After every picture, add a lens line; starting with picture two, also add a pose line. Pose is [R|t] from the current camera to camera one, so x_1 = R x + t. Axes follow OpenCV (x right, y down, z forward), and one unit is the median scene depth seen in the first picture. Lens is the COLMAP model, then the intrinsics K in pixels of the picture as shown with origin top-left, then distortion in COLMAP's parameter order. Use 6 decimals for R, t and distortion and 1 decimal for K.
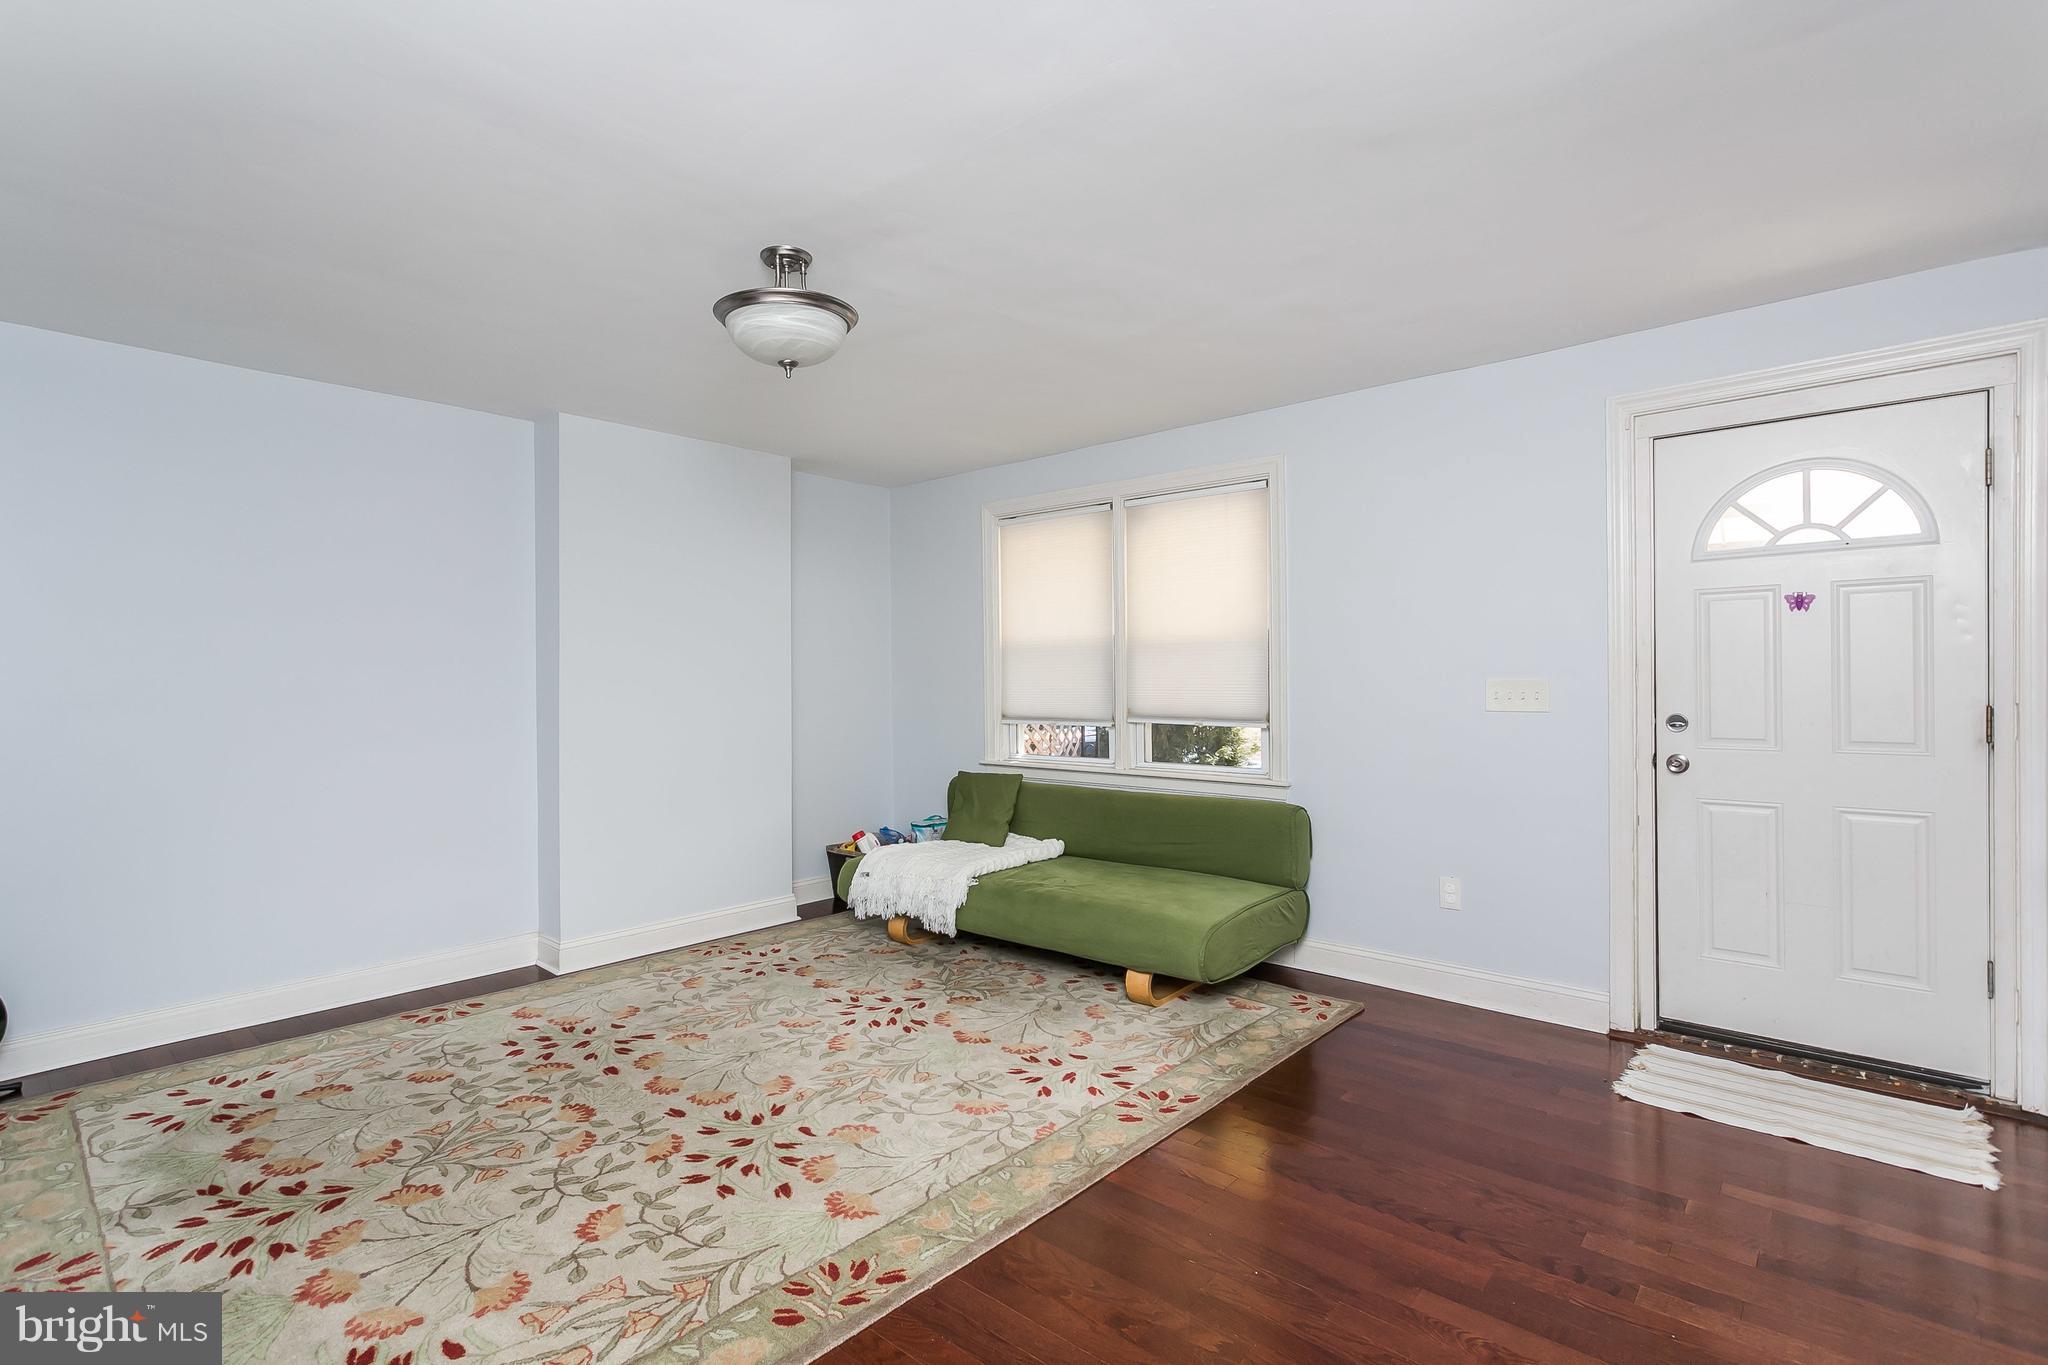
lens RADIAL K [[964.3, 0, 1011.0], [0, 964.3, 678.3], [0, 0, 1]] dist [0.003461, 0.000543]
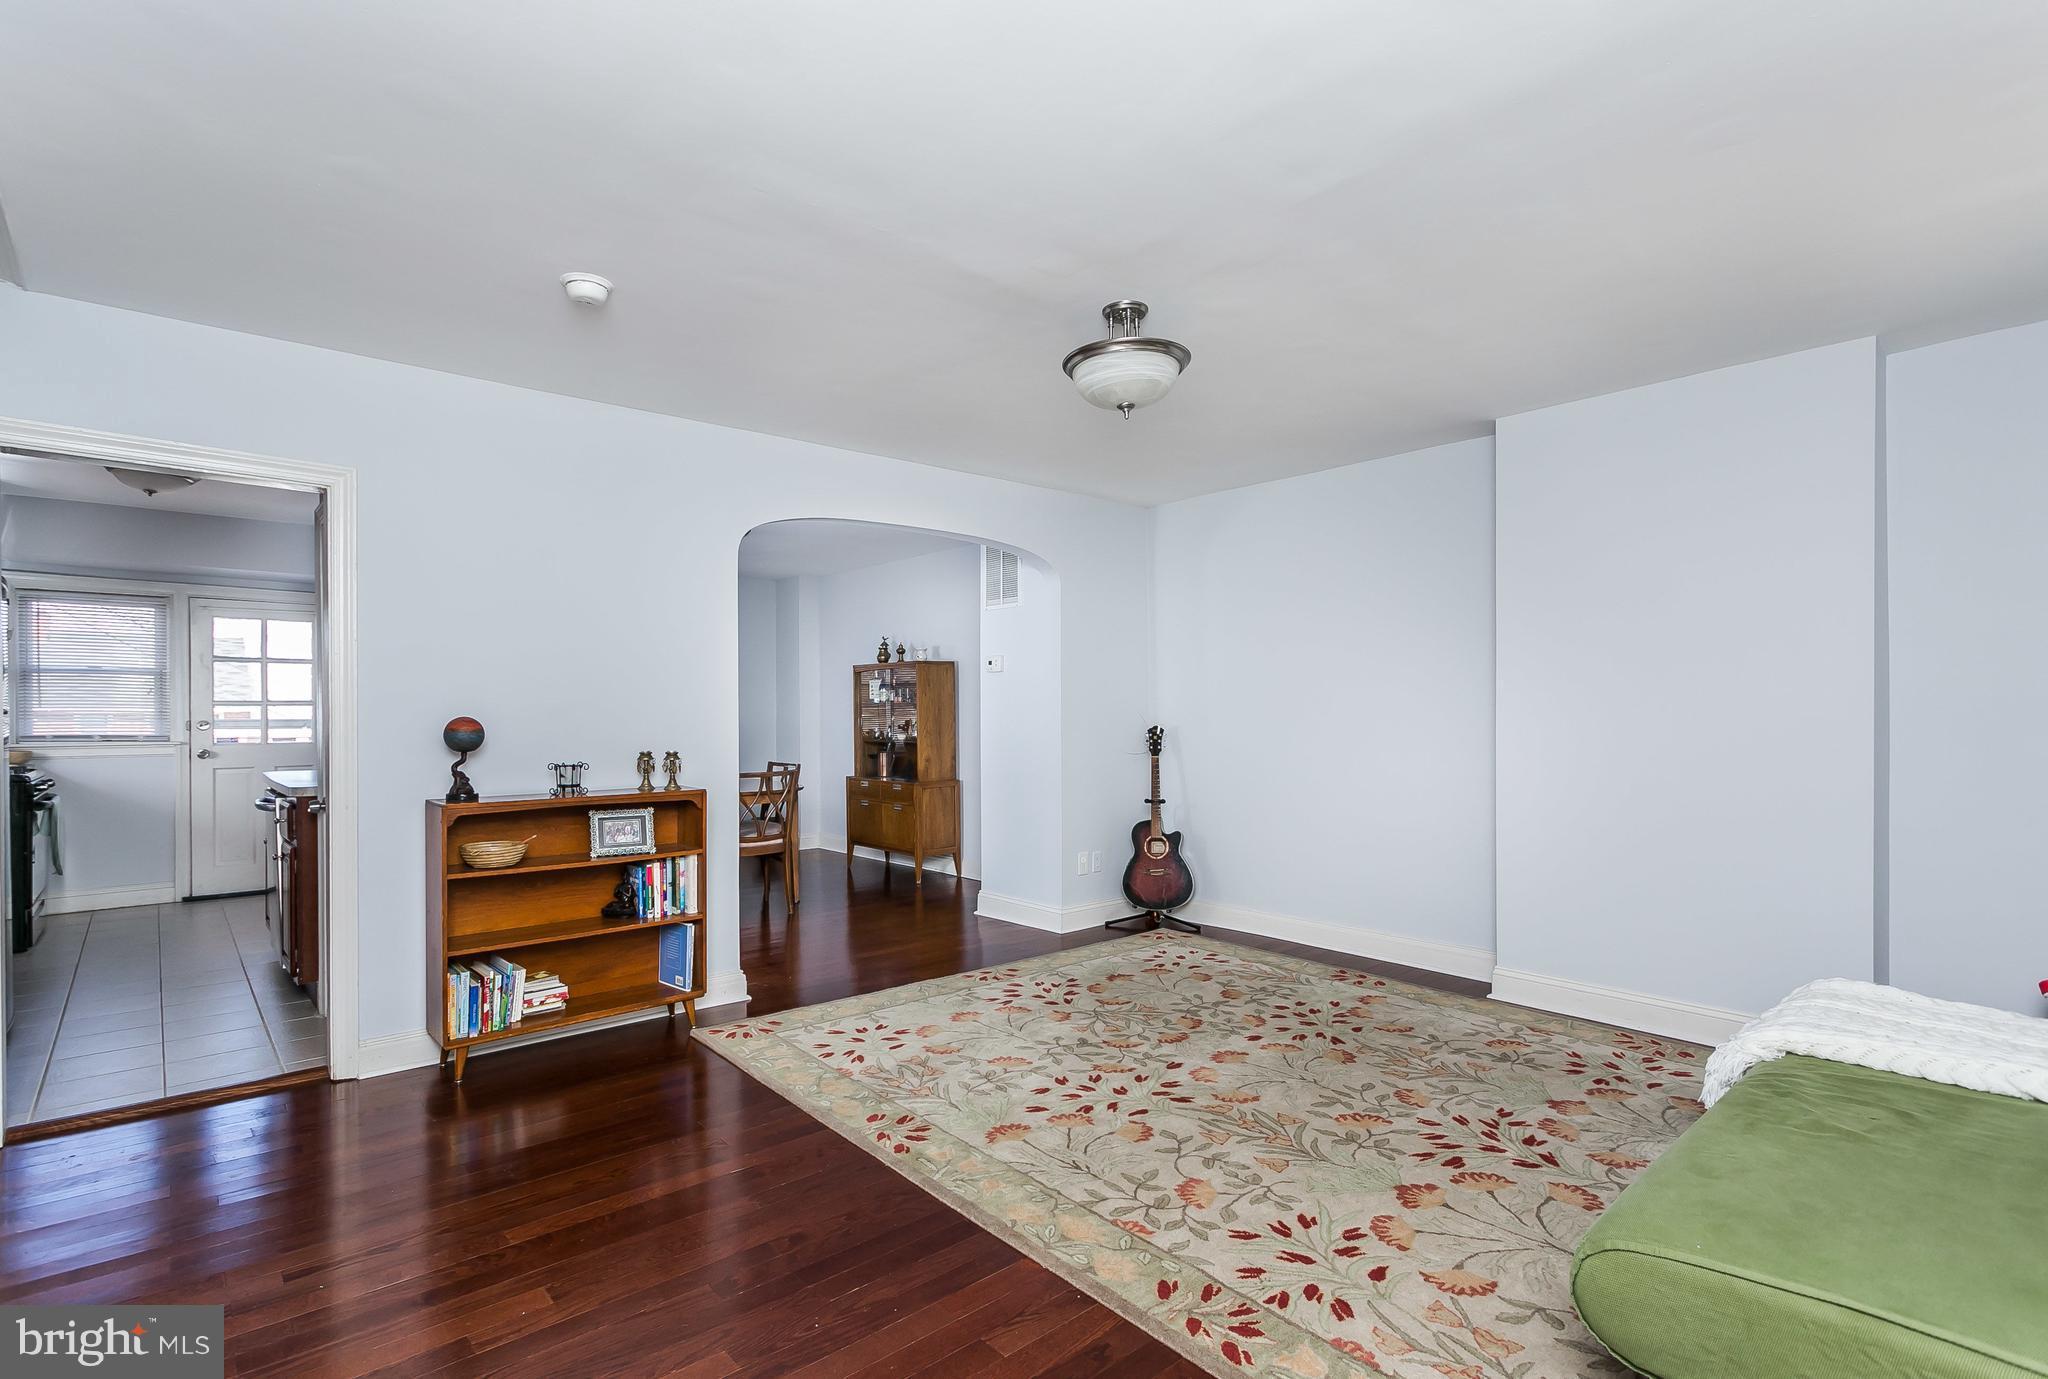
lens RADIAL K [[980.8, 0, 1009.0], [0, 980.8, 715.2], [0, 0, 1]] dist [0.001828, 0.000629]
pose [[-0.130133, 0.011133, -0.991434, 0.792847], [0.004433, 0.999933, 0.010647, 0.012106], [0.991487, -0.003010, -0.130174, 0.892638]]
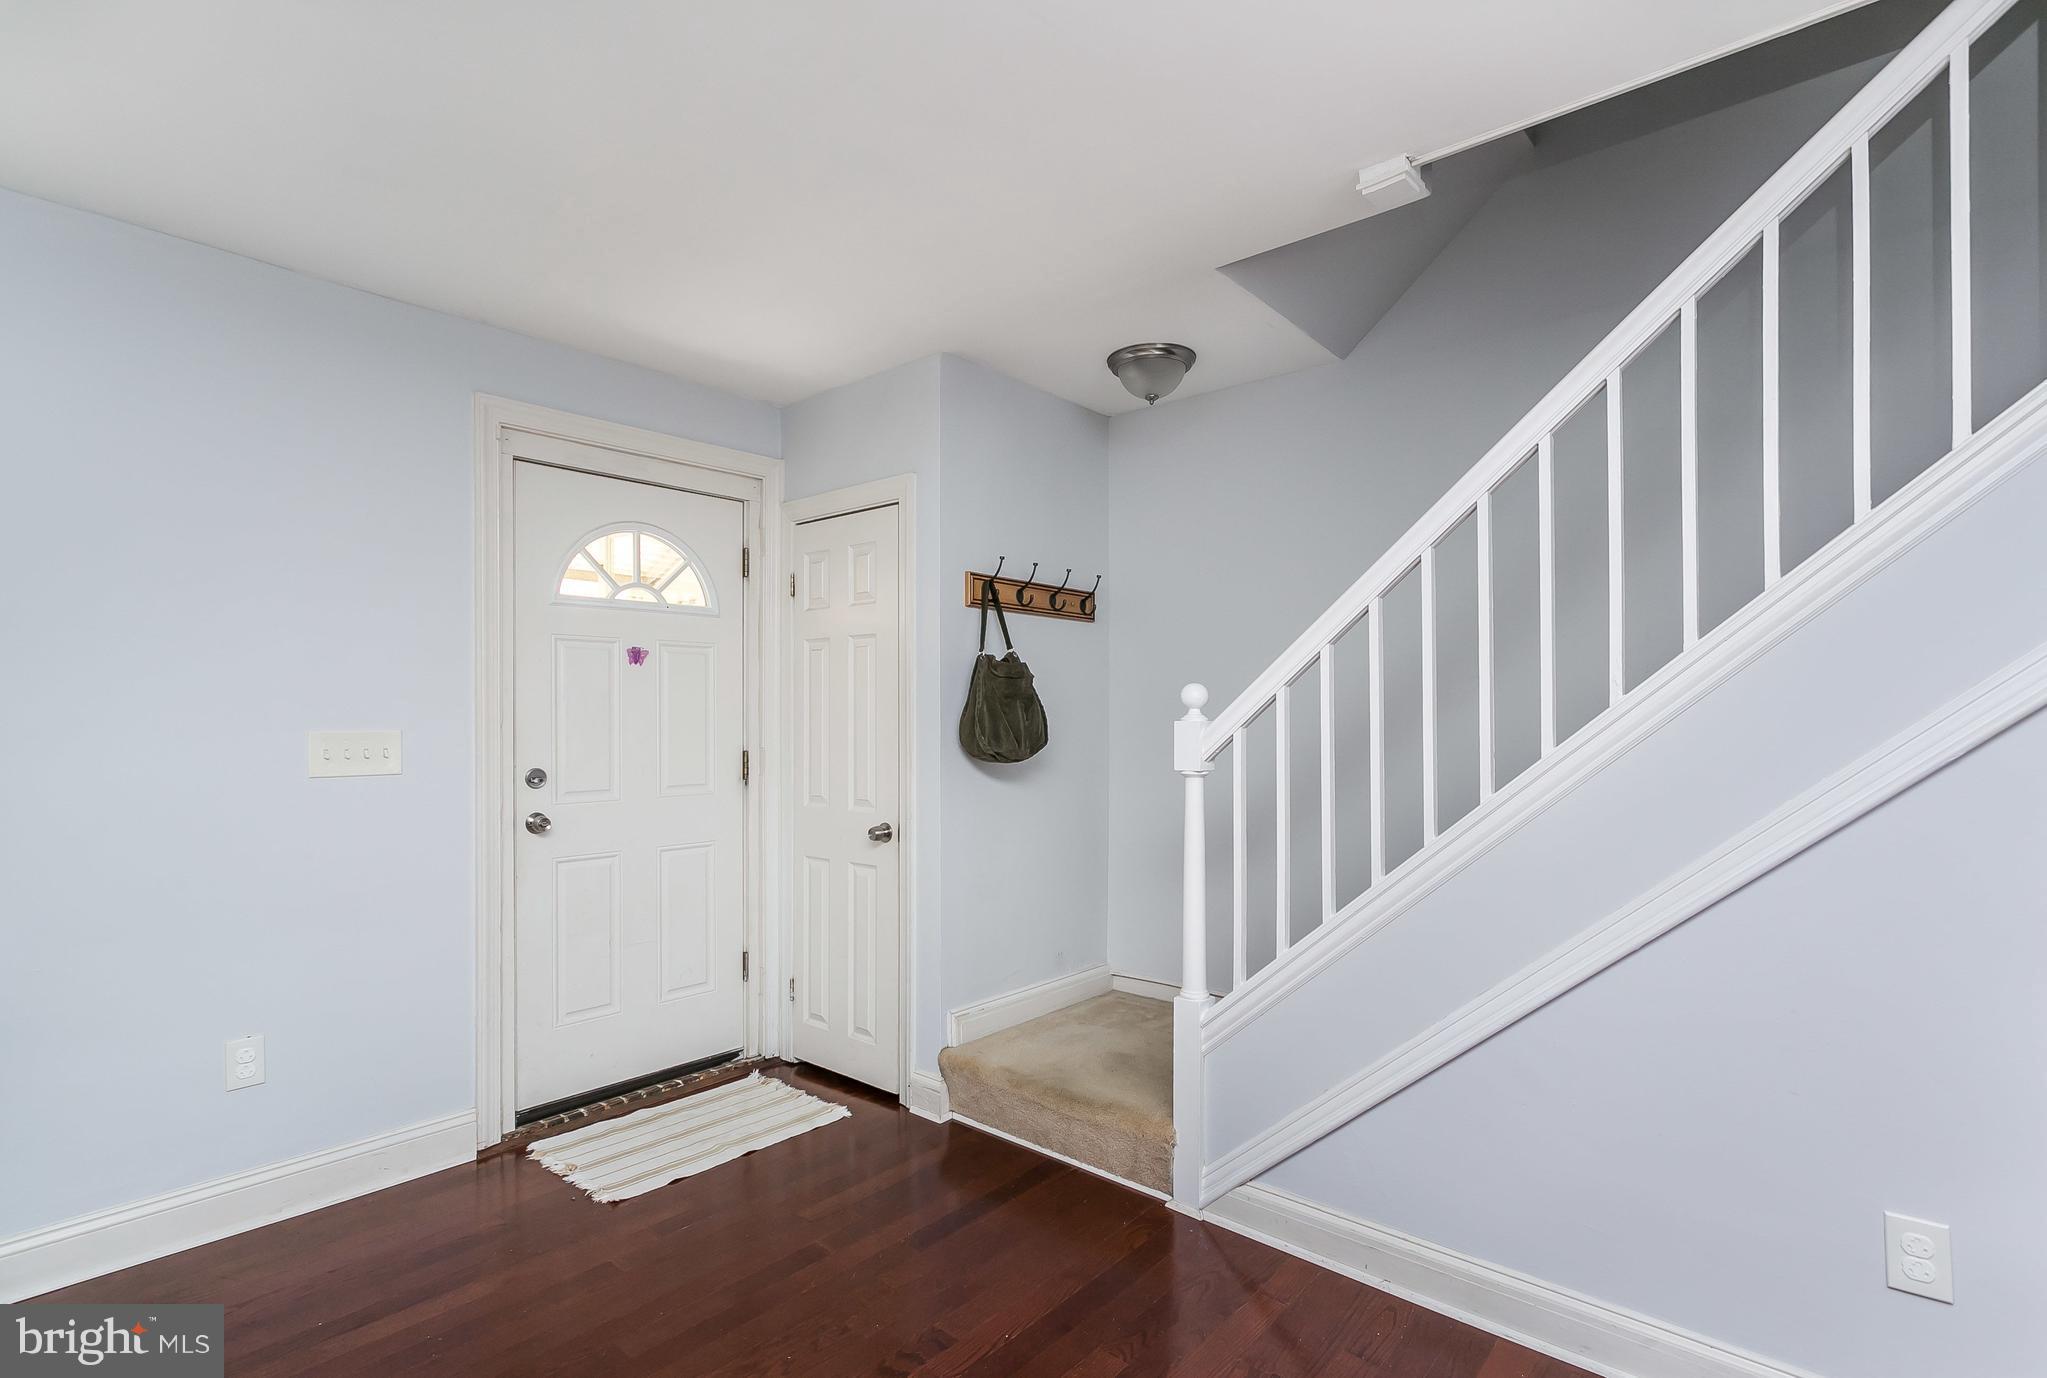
lens RADIAL K [[980.4, 0, 1008.5], [0, 980.4, 714.7], [0, 0, 1]] dist [0.001828, 0.000629]
pose [[0.004959, 0.012809, 0.999906, -0.254289], [0.003251, 0.999912, -0.012825, -0.000394], [-0.999982, 0.003314, 0.004917, 0.603404]]
